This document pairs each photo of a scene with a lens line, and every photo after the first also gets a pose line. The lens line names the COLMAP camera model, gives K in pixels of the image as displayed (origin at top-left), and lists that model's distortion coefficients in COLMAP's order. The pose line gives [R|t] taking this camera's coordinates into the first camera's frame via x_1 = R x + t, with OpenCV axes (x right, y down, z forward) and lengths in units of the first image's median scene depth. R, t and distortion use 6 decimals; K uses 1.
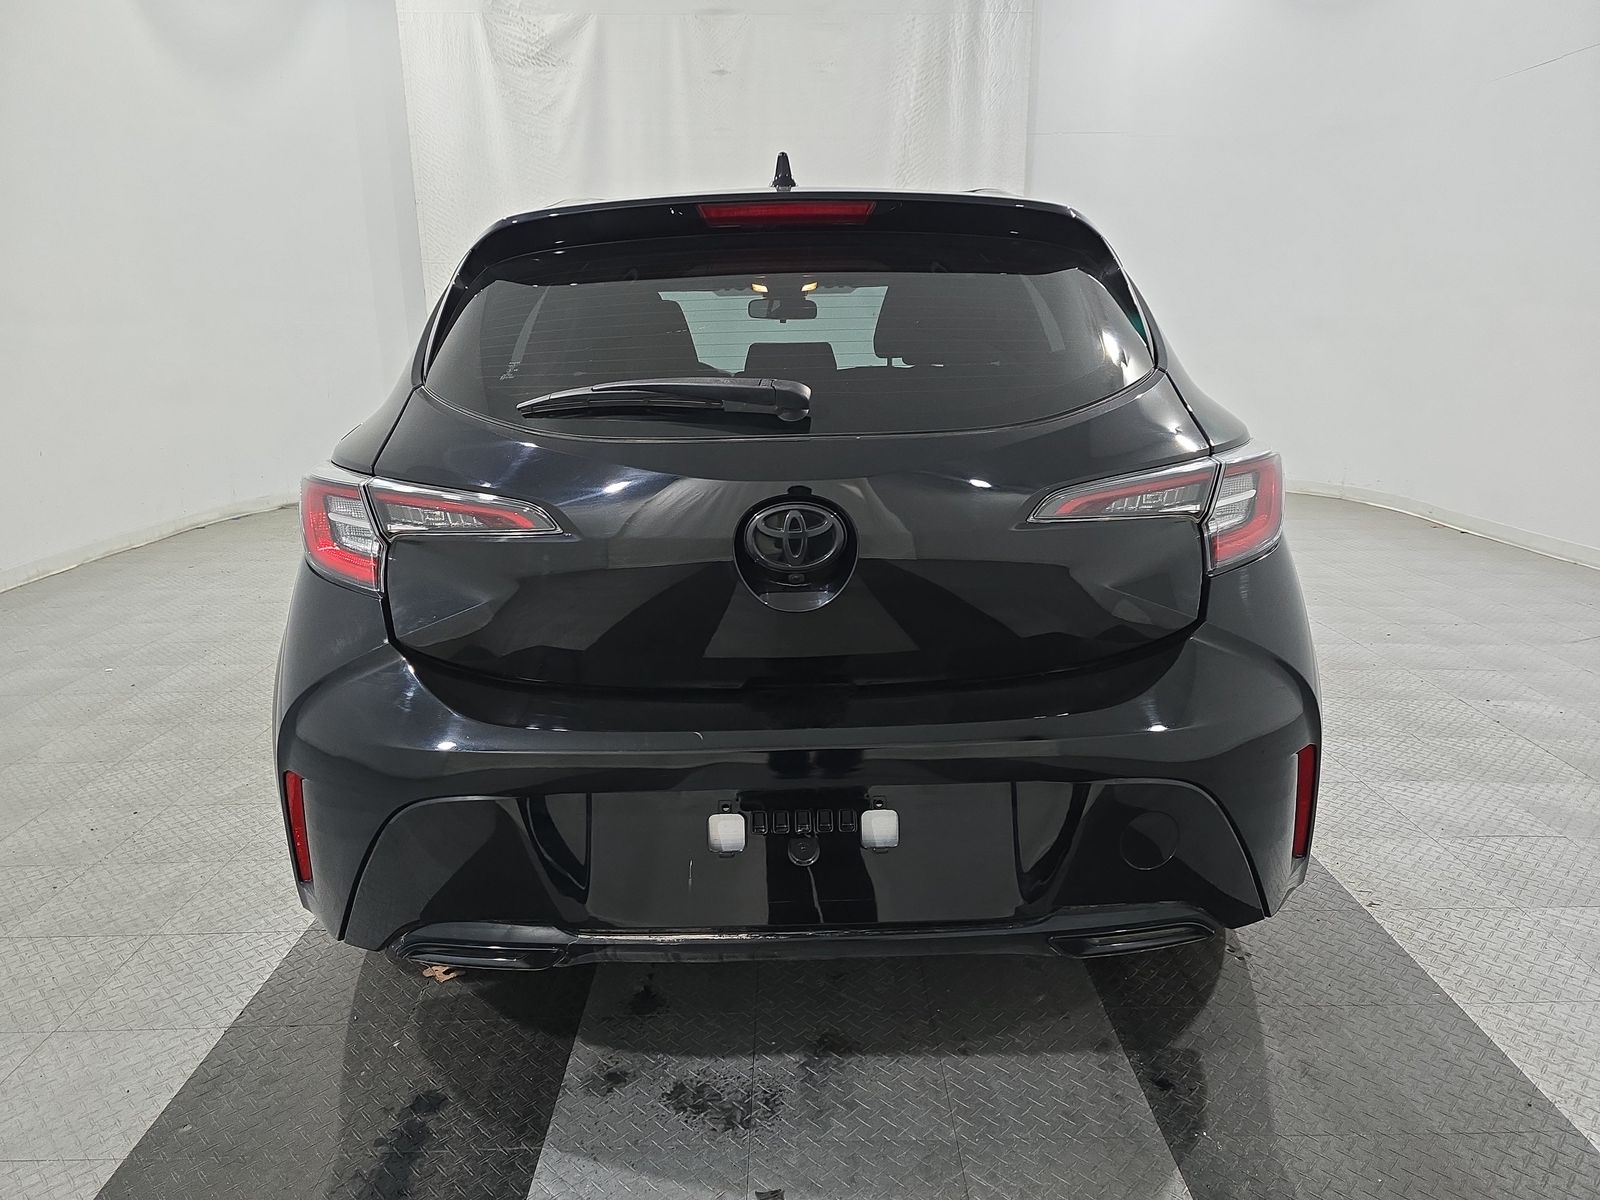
lens RADIAL K [[1065.5, 0, 795.1], [0, 1065.5, 590.5], [0, 0, 1]] dist [0.047292, -0.041985]
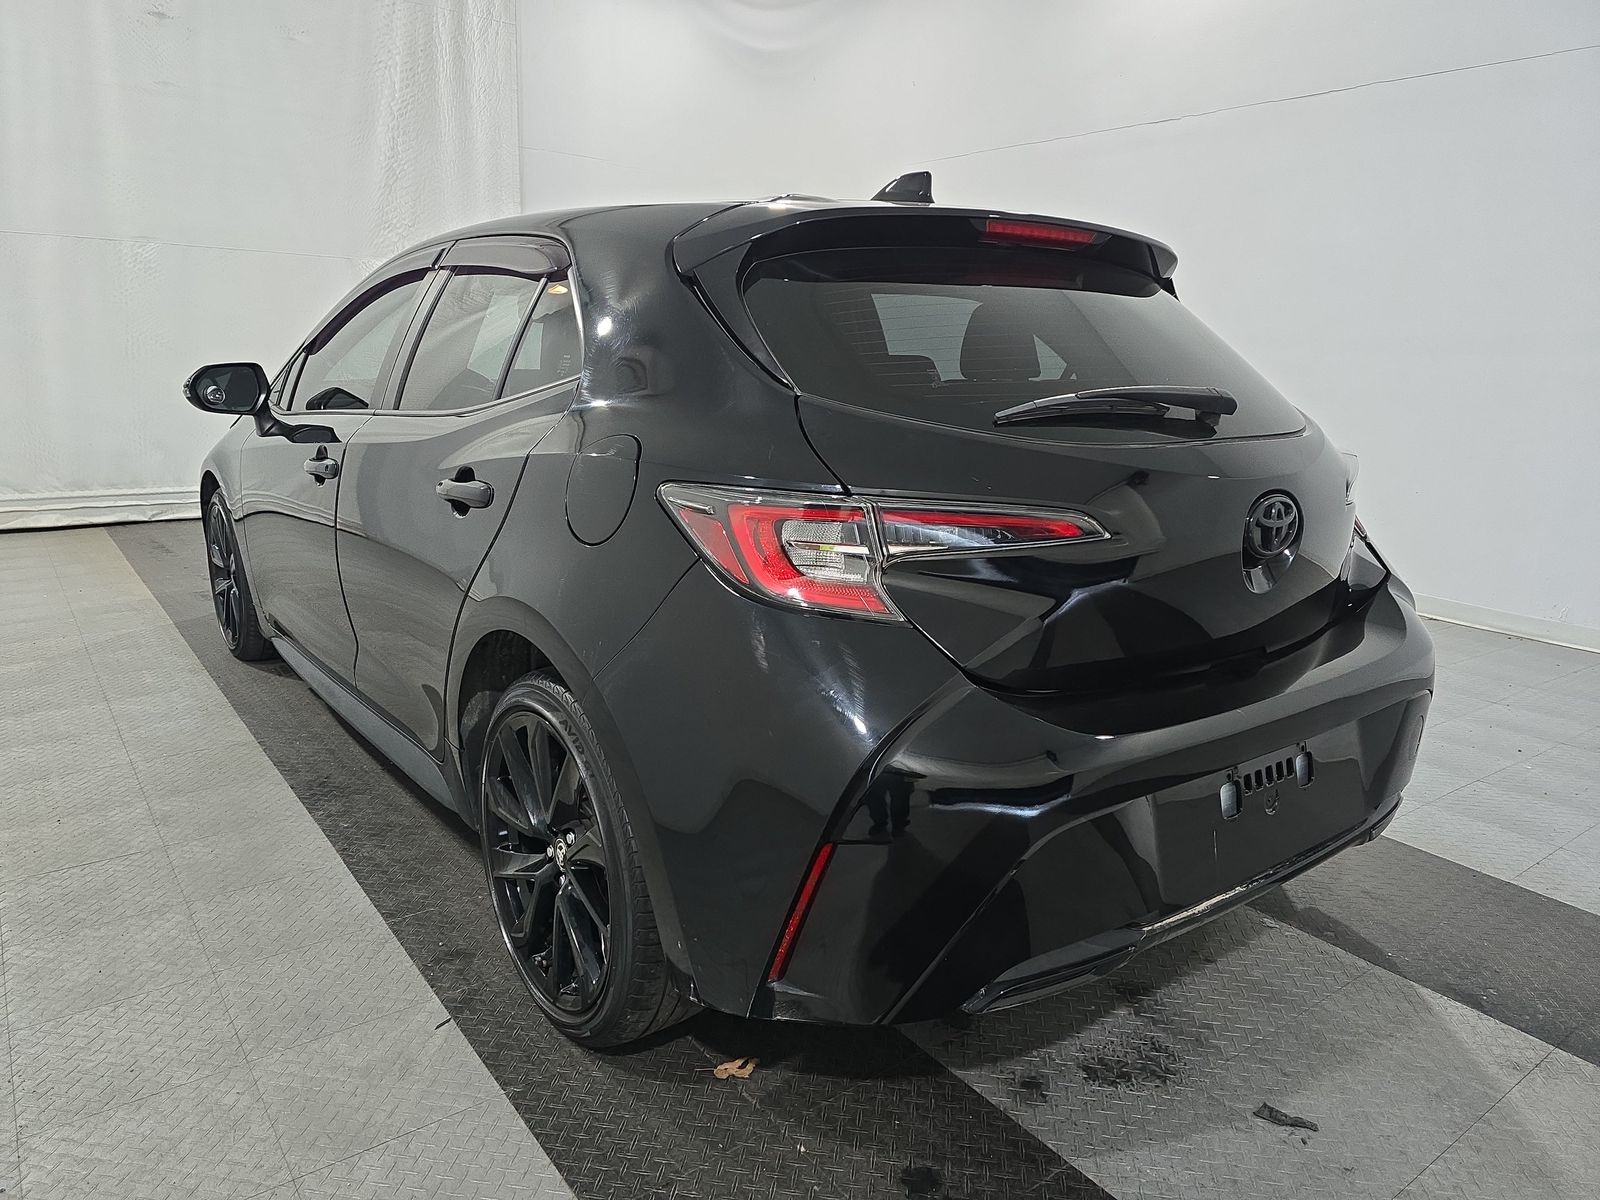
lens RADIAL K [[1065.5, 0, 791.1], [0, 1065.5, 604.6], [0, 0, 1]] dist [0.047292, -0.041985]
pose [[0.806503, -0.102937, 0.582200, -0.761266], [0.105156, 0.994001, 0.030078, -0.038743], [-0.581803, 0.036964, 0.812489, 0.257395]]
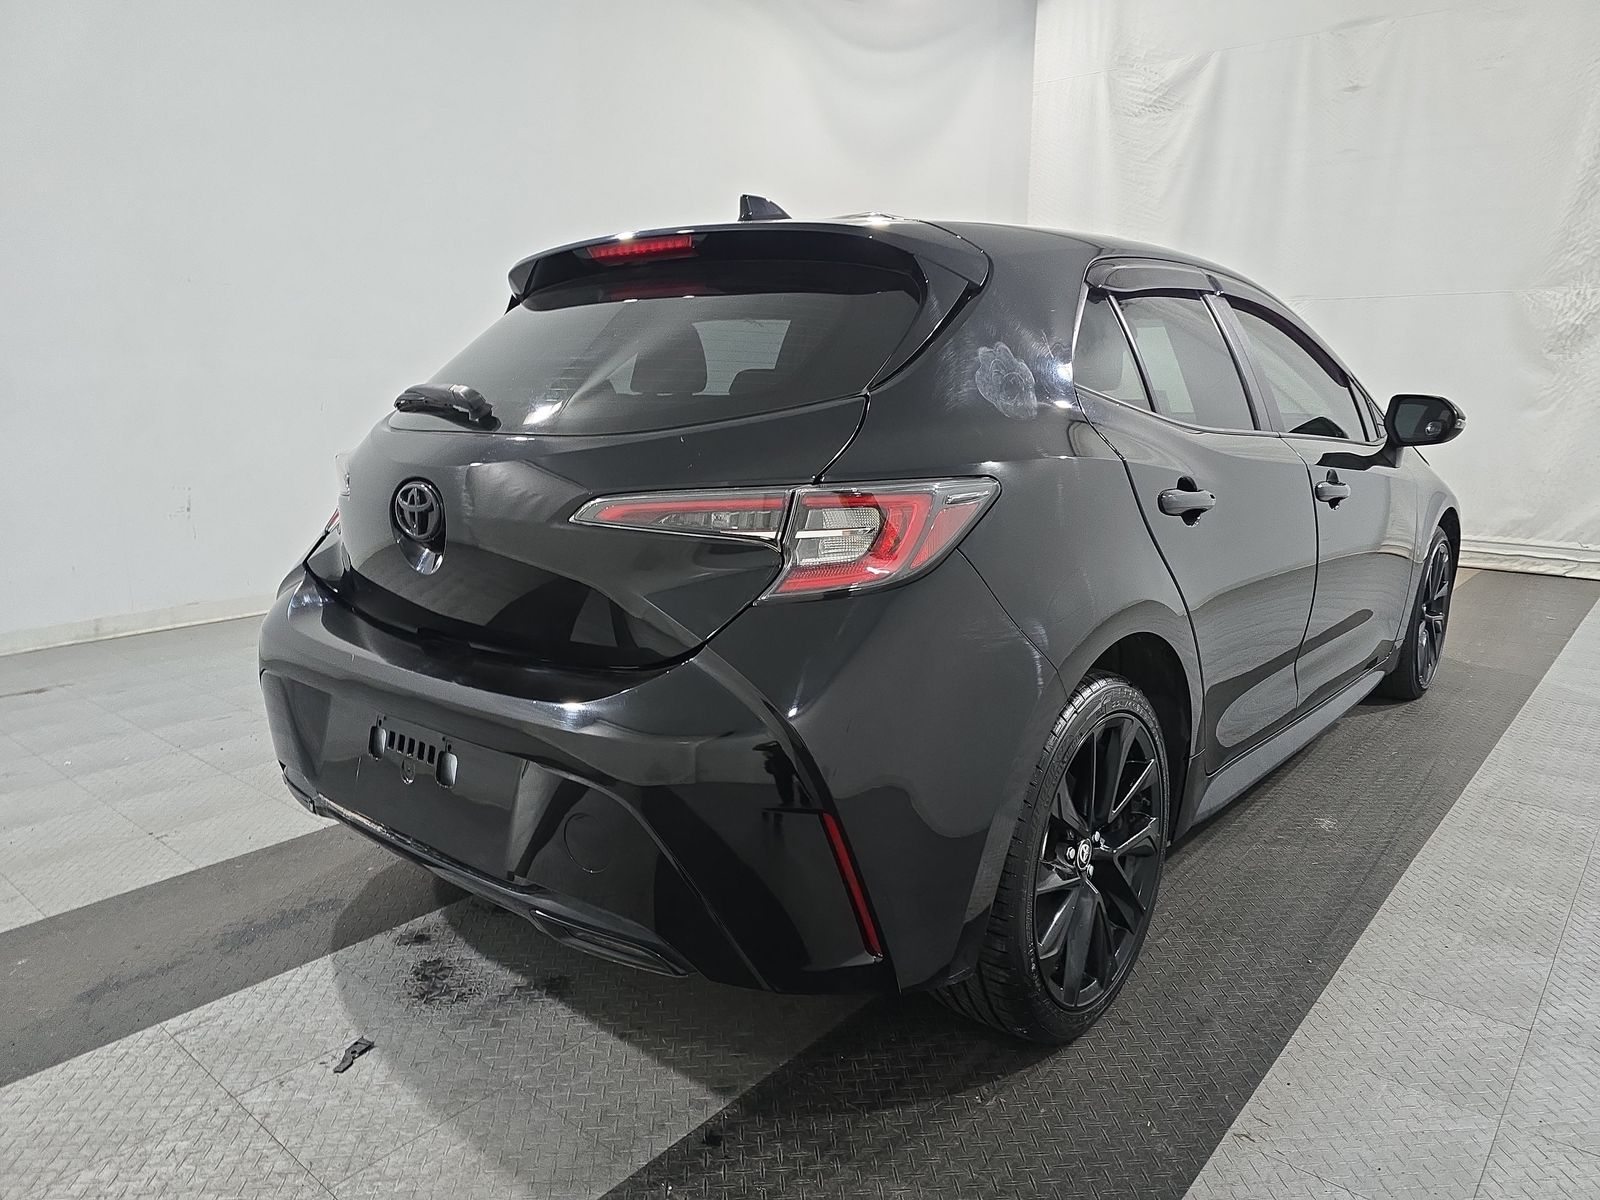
lens RADIAL K [[1065.5, 0, 801.3], [0, 1065.5, 603.5], [0, 0, 1]] dist [0.047292, -0.041985]
pose [[0.758801, 0.147148, -0.634482, 0.784491], [-0.169598, 0.985179, 0.025653, -0.035783], [0.628854, 0.088142, 0.772511, 0.235015]]
